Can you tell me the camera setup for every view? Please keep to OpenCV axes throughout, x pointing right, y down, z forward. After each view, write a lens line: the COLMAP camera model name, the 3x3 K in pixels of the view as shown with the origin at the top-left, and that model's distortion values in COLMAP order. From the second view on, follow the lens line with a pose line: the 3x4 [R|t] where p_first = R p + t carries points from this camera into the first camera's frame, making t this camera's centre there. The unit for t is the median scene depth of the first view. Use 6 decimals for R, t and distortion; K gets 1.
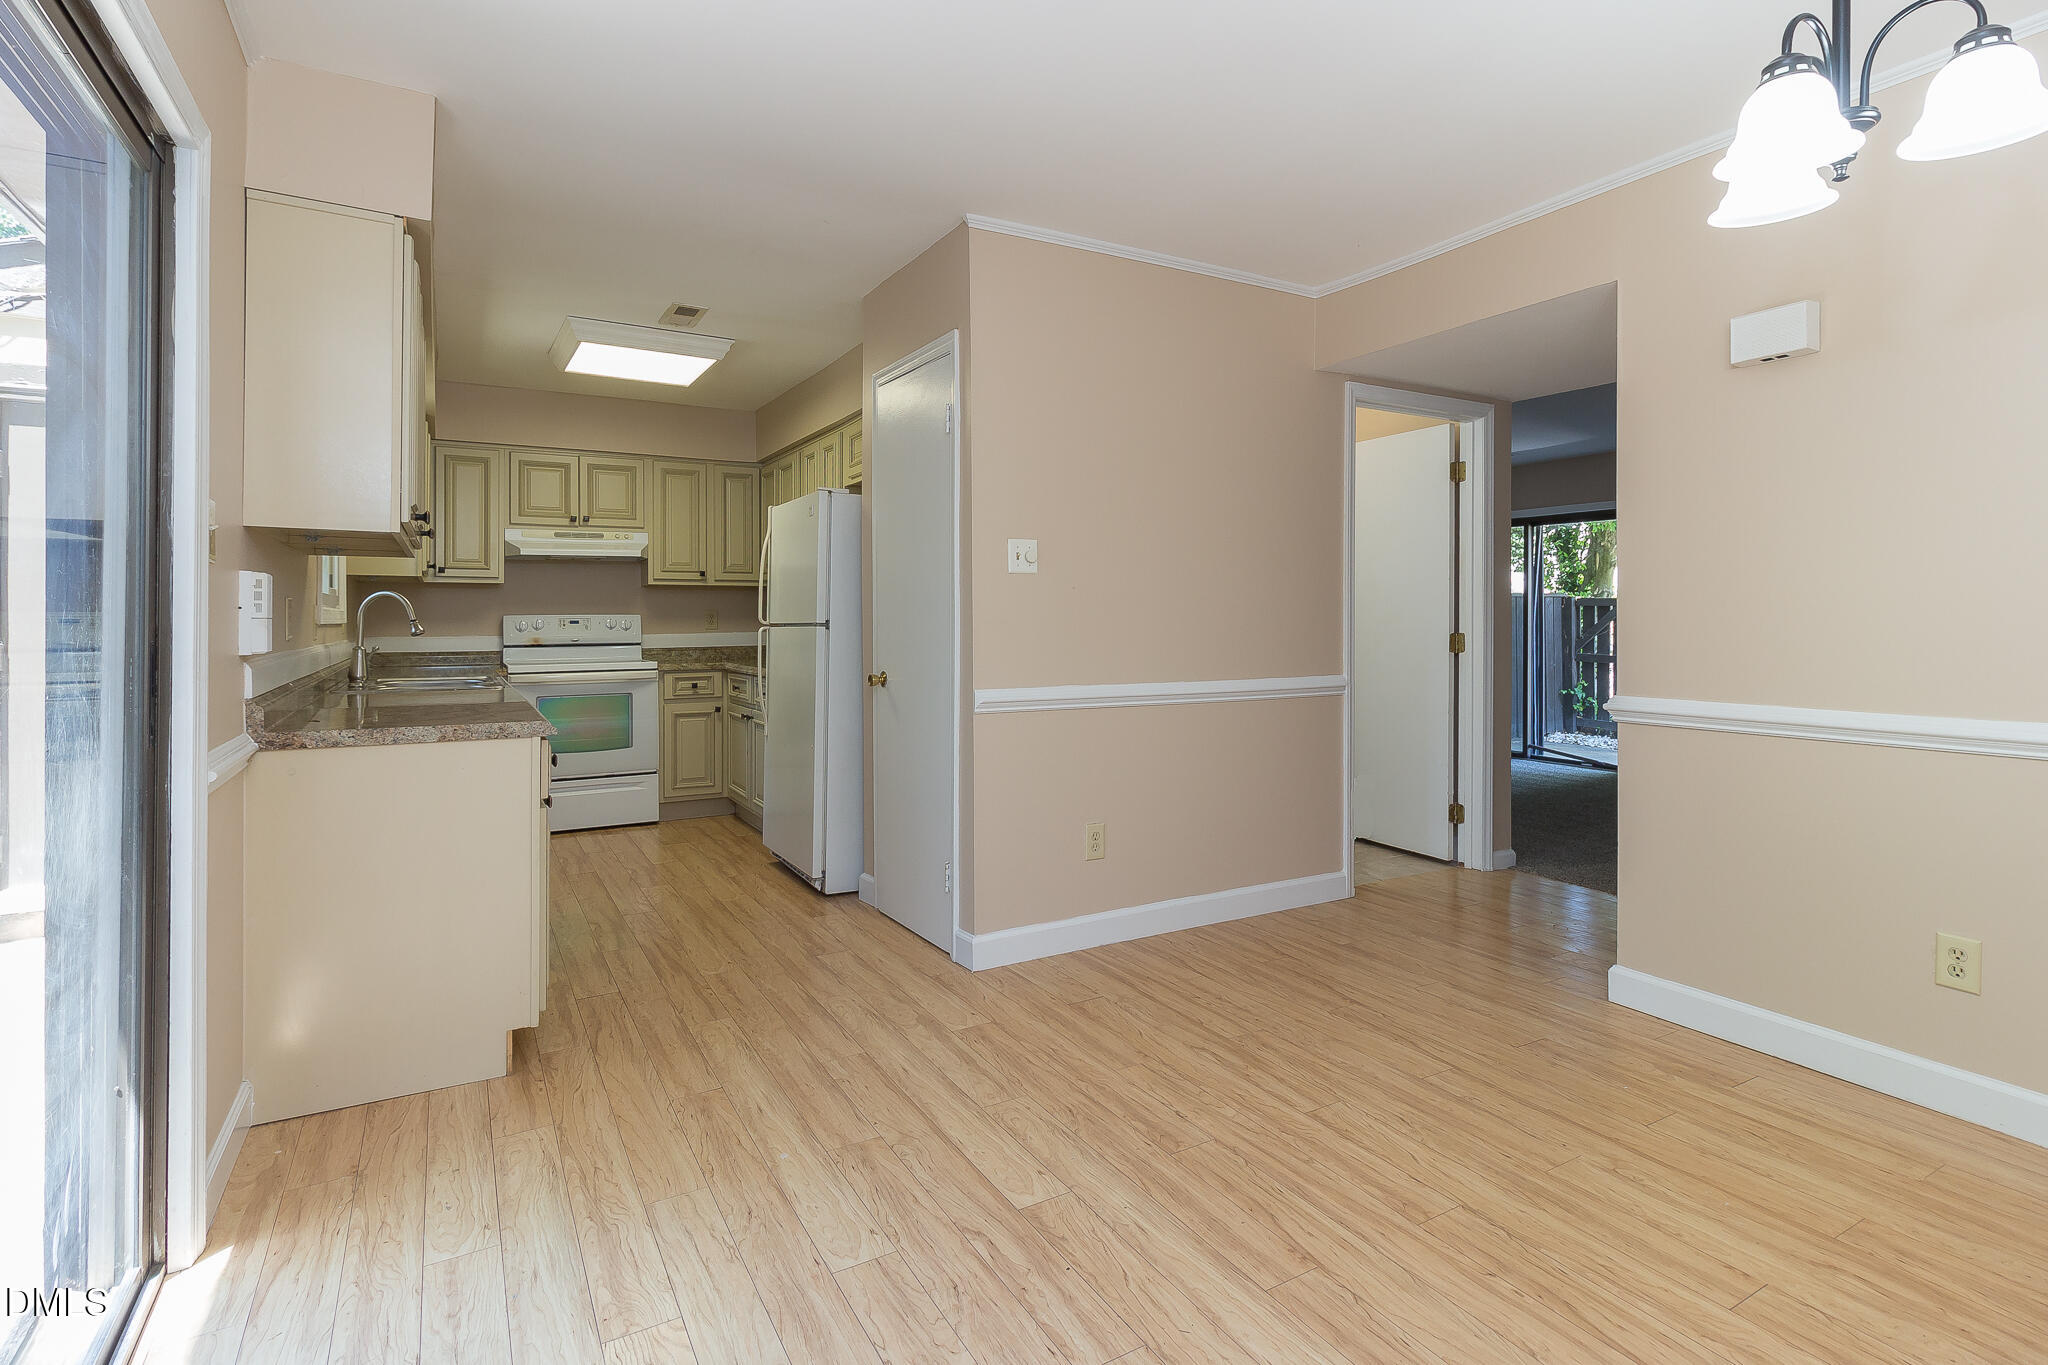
lens RADIAL K [[993.5, 0, 1010.9], [0, 993.5, 612.1], [0, 0, 1]] dist [-0.001094, 0.001465]
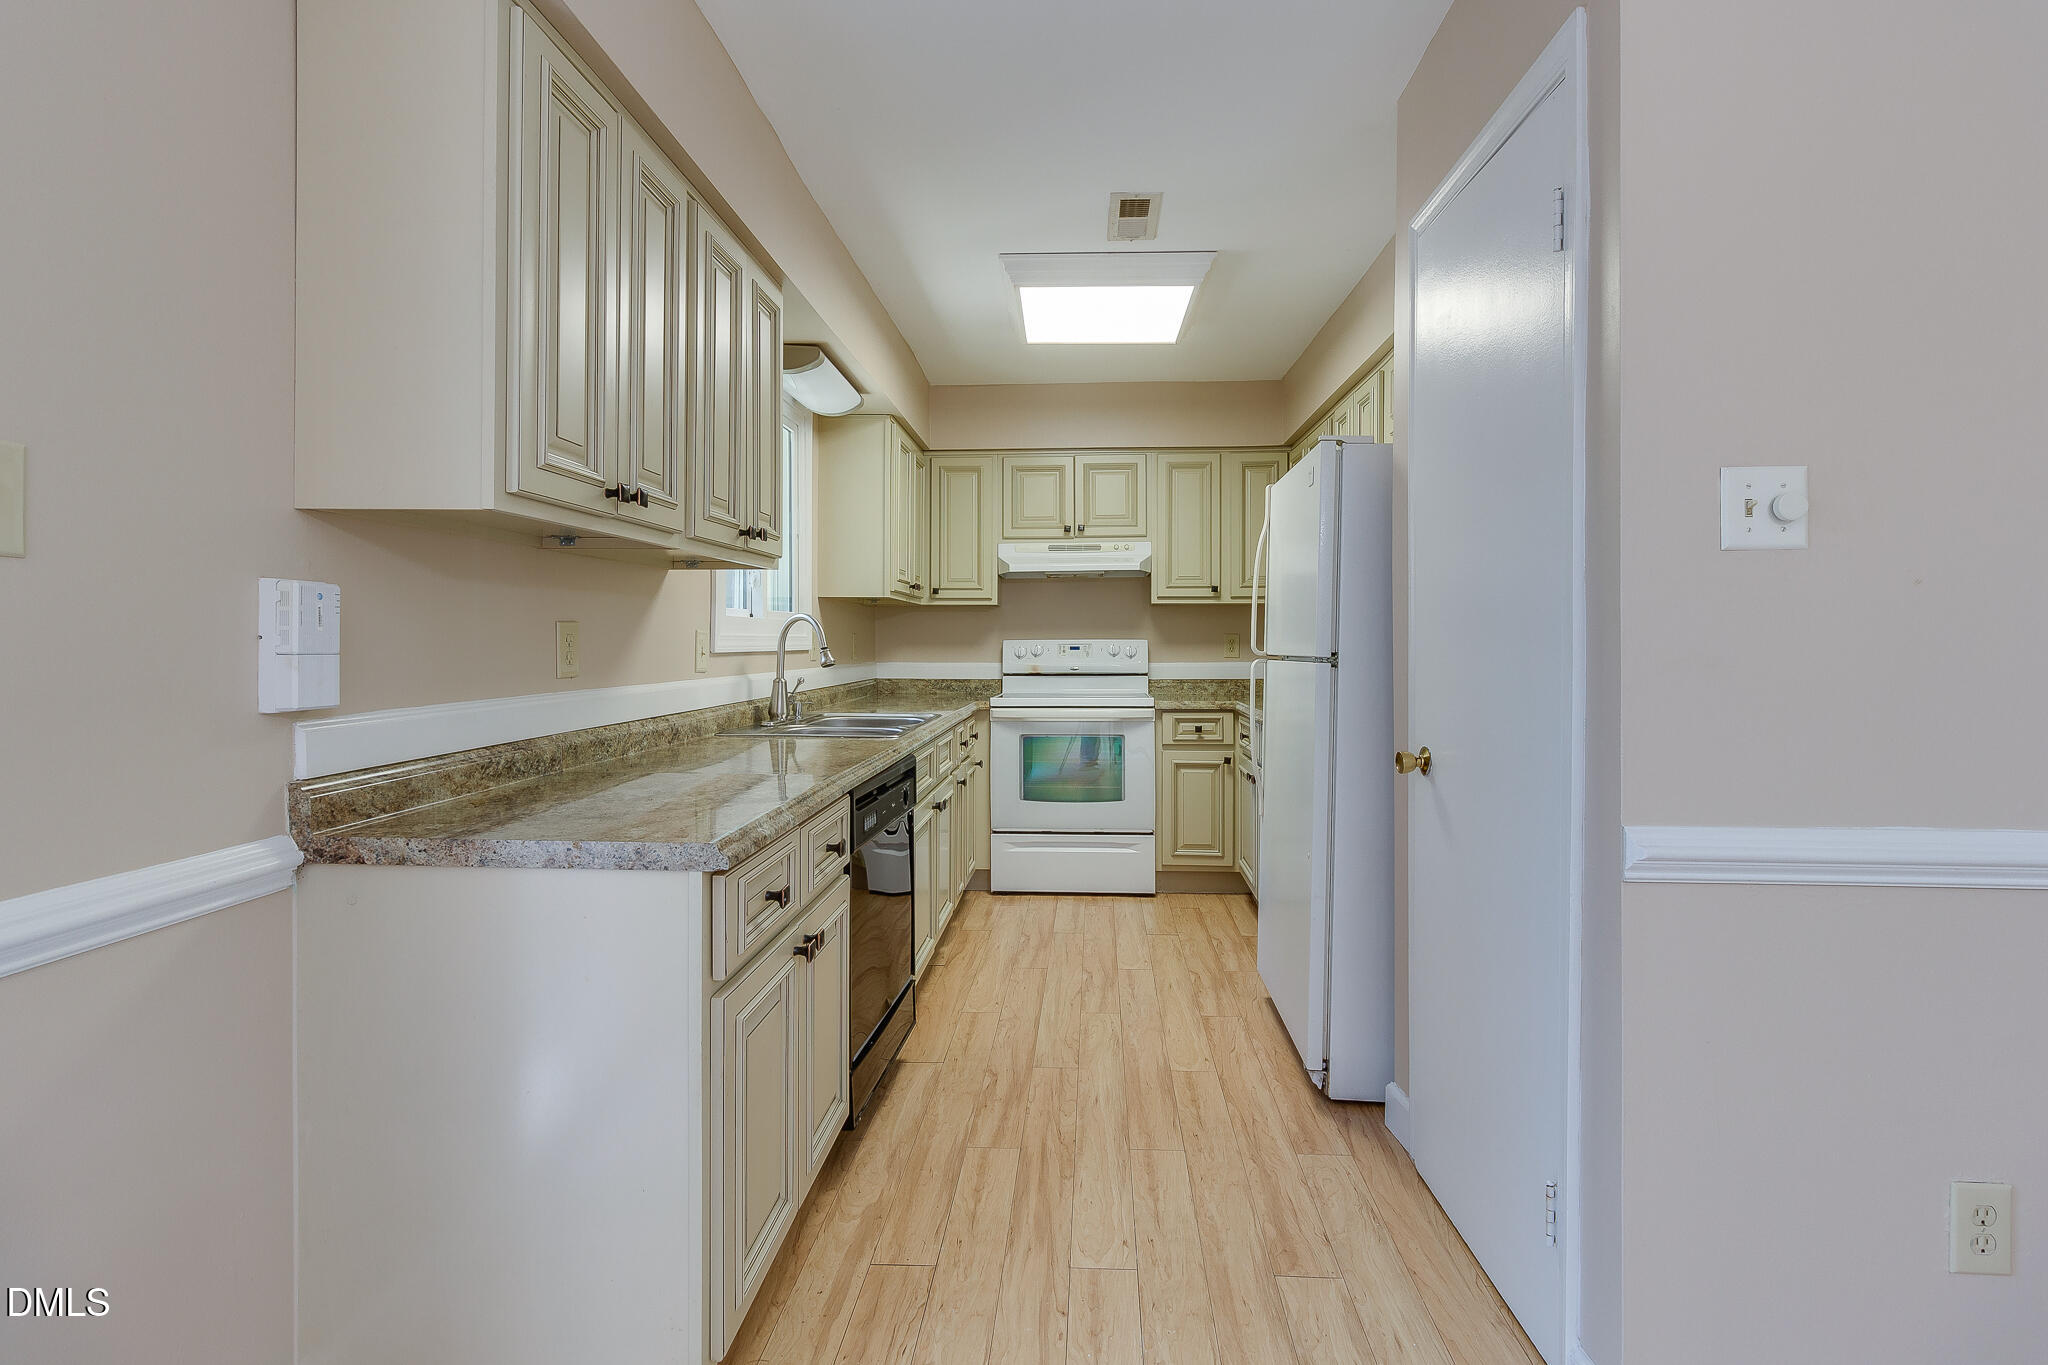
lens RADIAL K [[949.2, 0, 1031.9], [0, 949.2, 642.3], [0, 0, 1]] dist [-0.002286, 0.000844]
pose [[0.838700, 0.004371, -0.544576, -0.029211], [0.000382, 0.999963, 0.008616, -0.004077], [0.544593, -0.007434, 0.838668, 0.527795]]
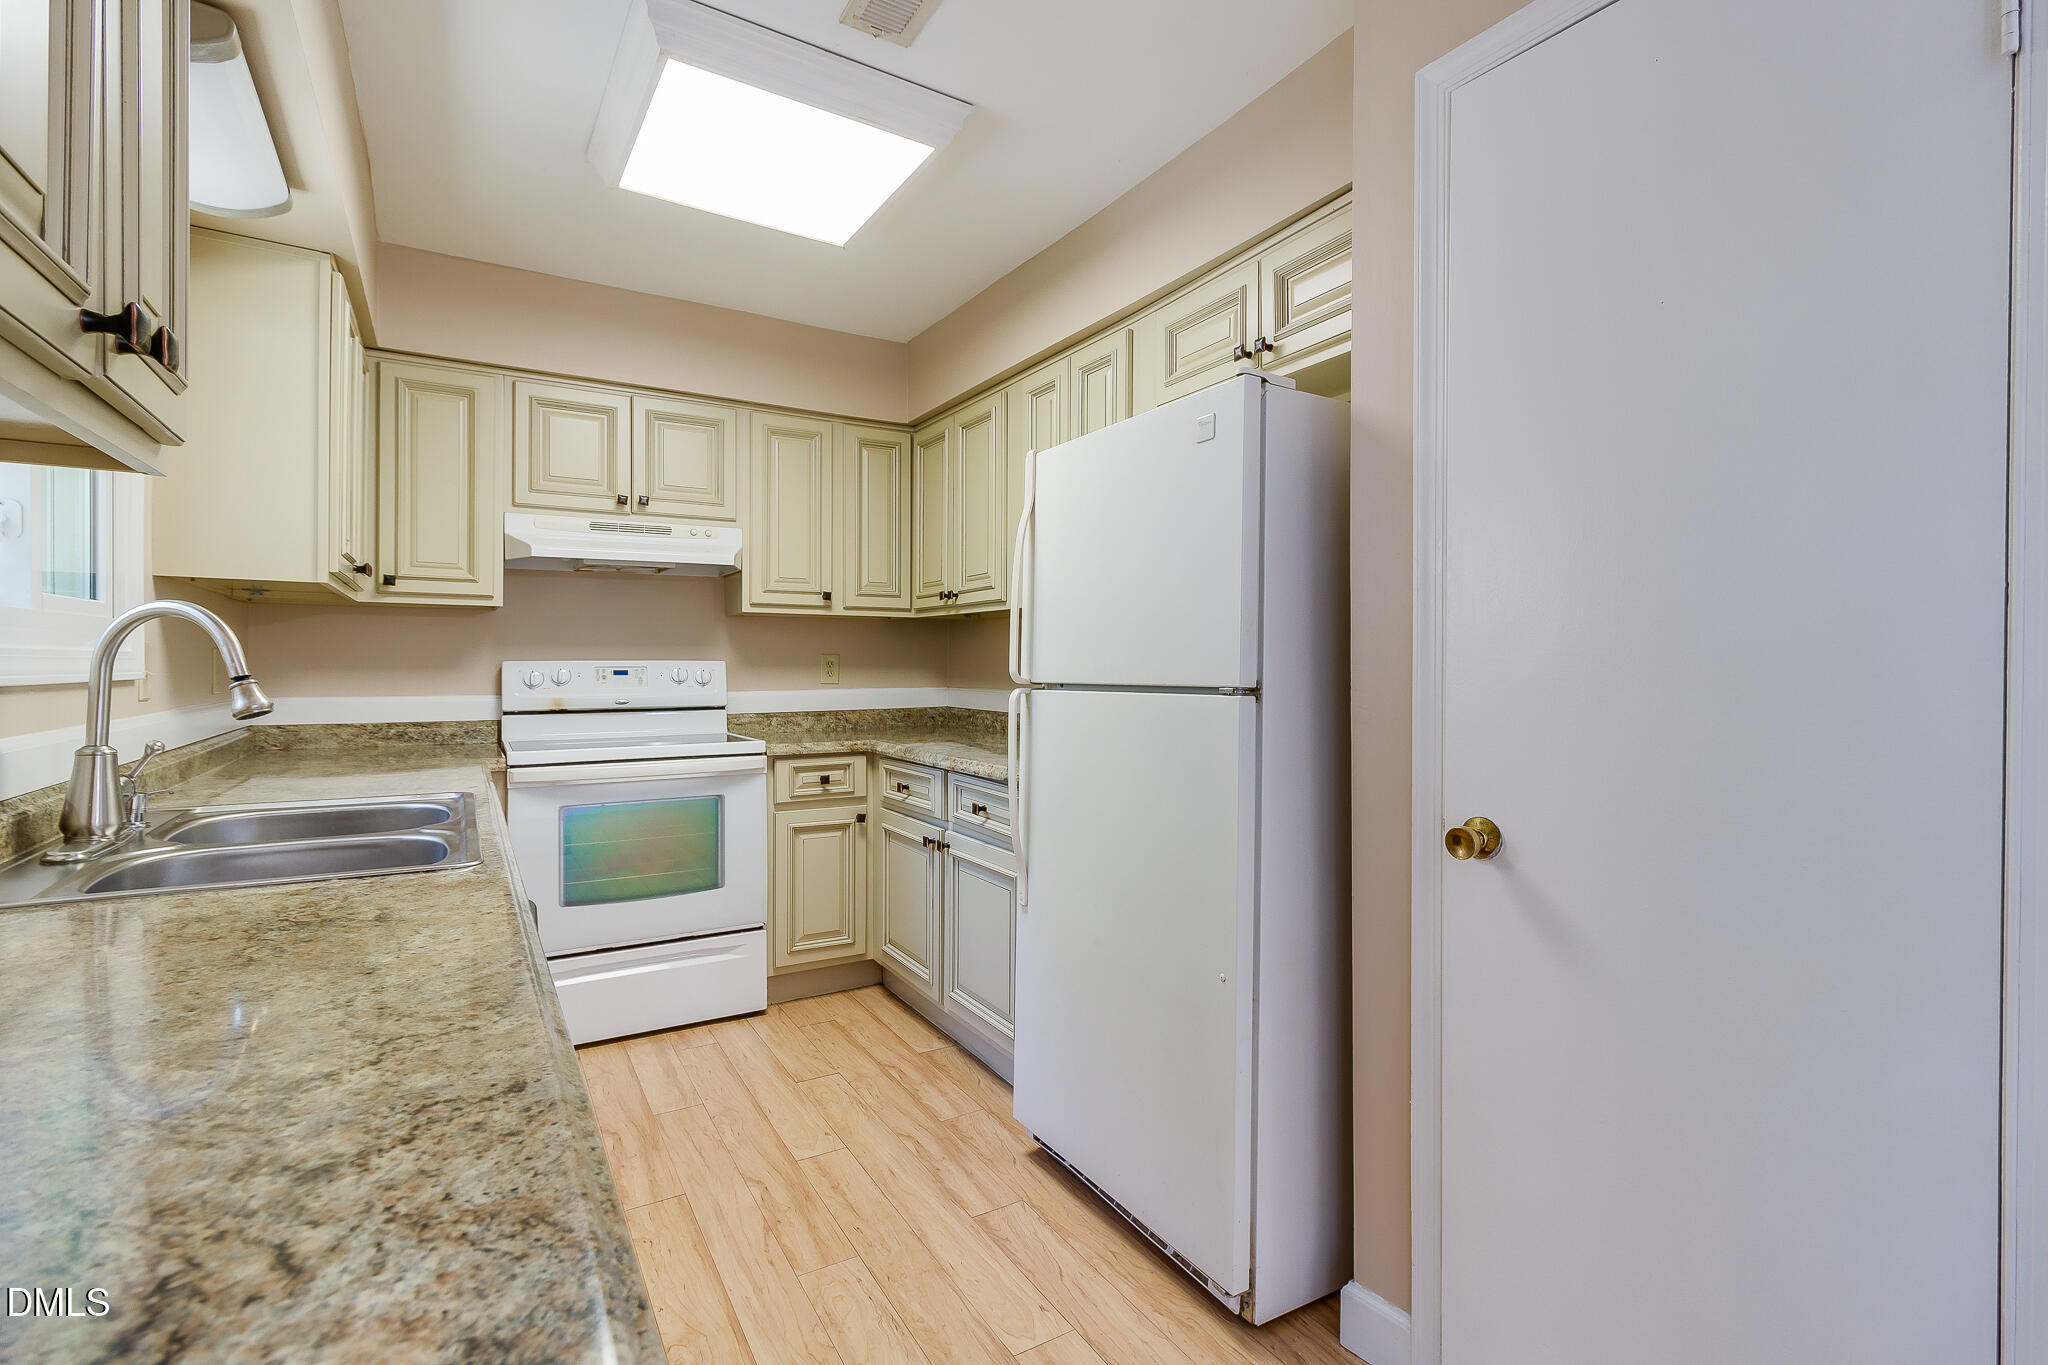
lens RADIAL K [[949.2, 0, 1040.9], [0, 949.2, 662.2], [0, 0, 1]] dist [-0.002286, 0.000844]
pose [[0.999504, 0.006277, 0.030846, -0.375890], [-0.006435, 0.999967, 0.005040, -0.001709], [-0.030814, -0.005237, 0.999511, 0.770584]]
